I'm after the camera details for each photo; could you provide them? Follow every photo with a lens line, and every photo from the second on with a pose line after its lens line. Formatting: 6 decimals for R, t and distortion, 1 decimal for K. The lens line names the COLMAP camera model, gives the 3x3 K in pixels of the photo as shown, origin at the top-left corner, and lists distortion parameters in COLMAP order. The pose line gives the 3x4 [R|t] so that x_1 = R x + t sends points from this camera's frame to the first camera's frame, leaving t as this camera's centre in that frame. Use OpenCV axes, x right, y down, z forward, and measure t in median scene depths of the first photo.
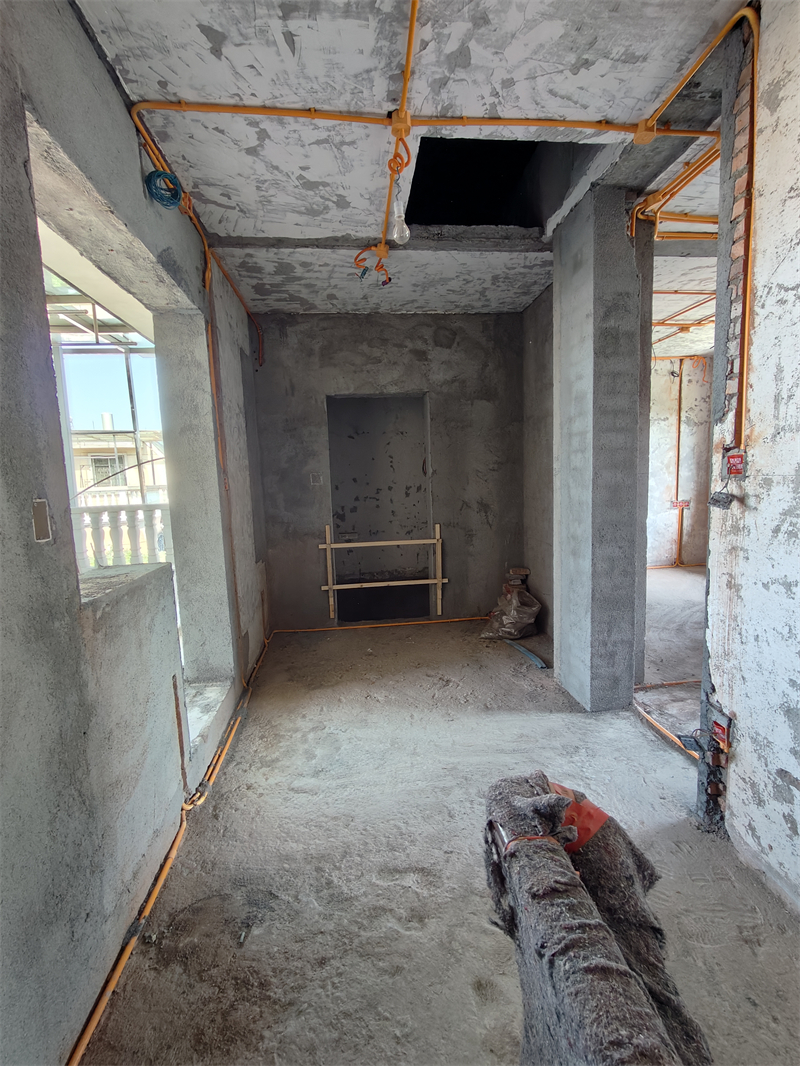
lens RADIAL K [[484.9, 0, 401.6], [0, 484.9, 532.3], [0, 0, 1]] dist [0.000784, 0.000256]
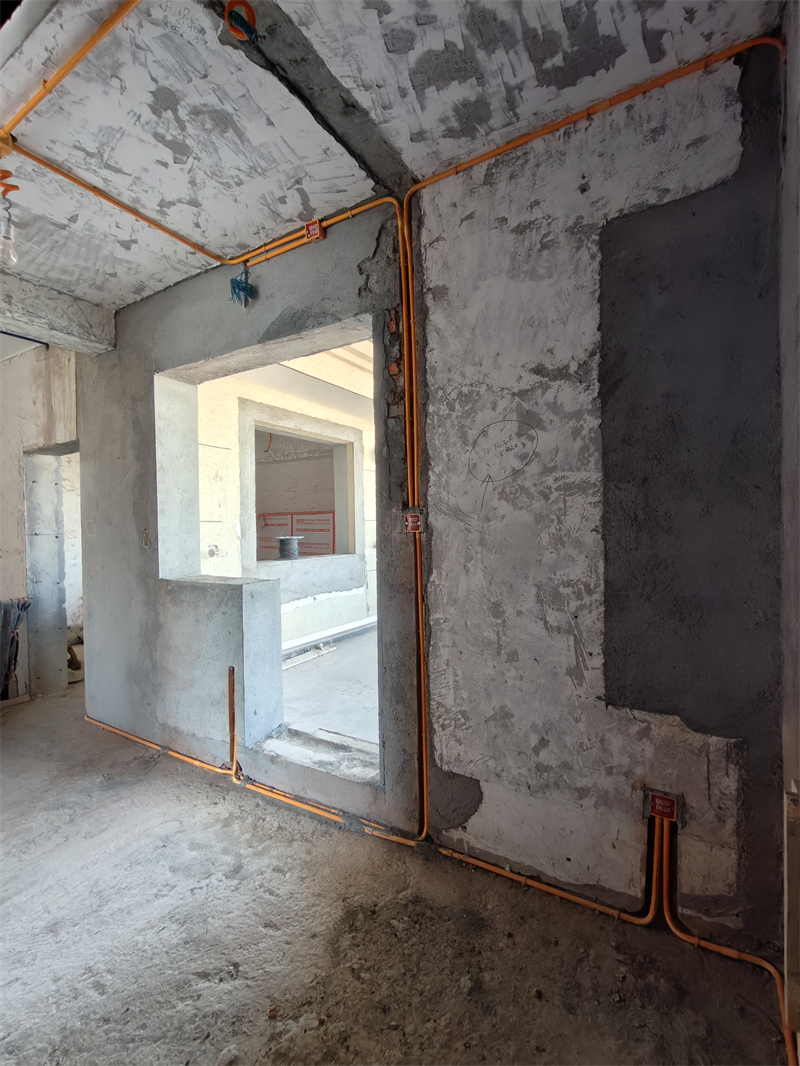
lens RADIAL K [[484.9, 0, 398.1], [0, 484.9, 536.1], [0, 0, 1]] dist [0.000784, 0.000256]
pose [[-0.604464, 0.061431, -0.794261, 0.238130], [-0.053603, 0.991626, 0.117490, -0.197318], [0.794827, 0.113594, -0.596109, 1.698429]]
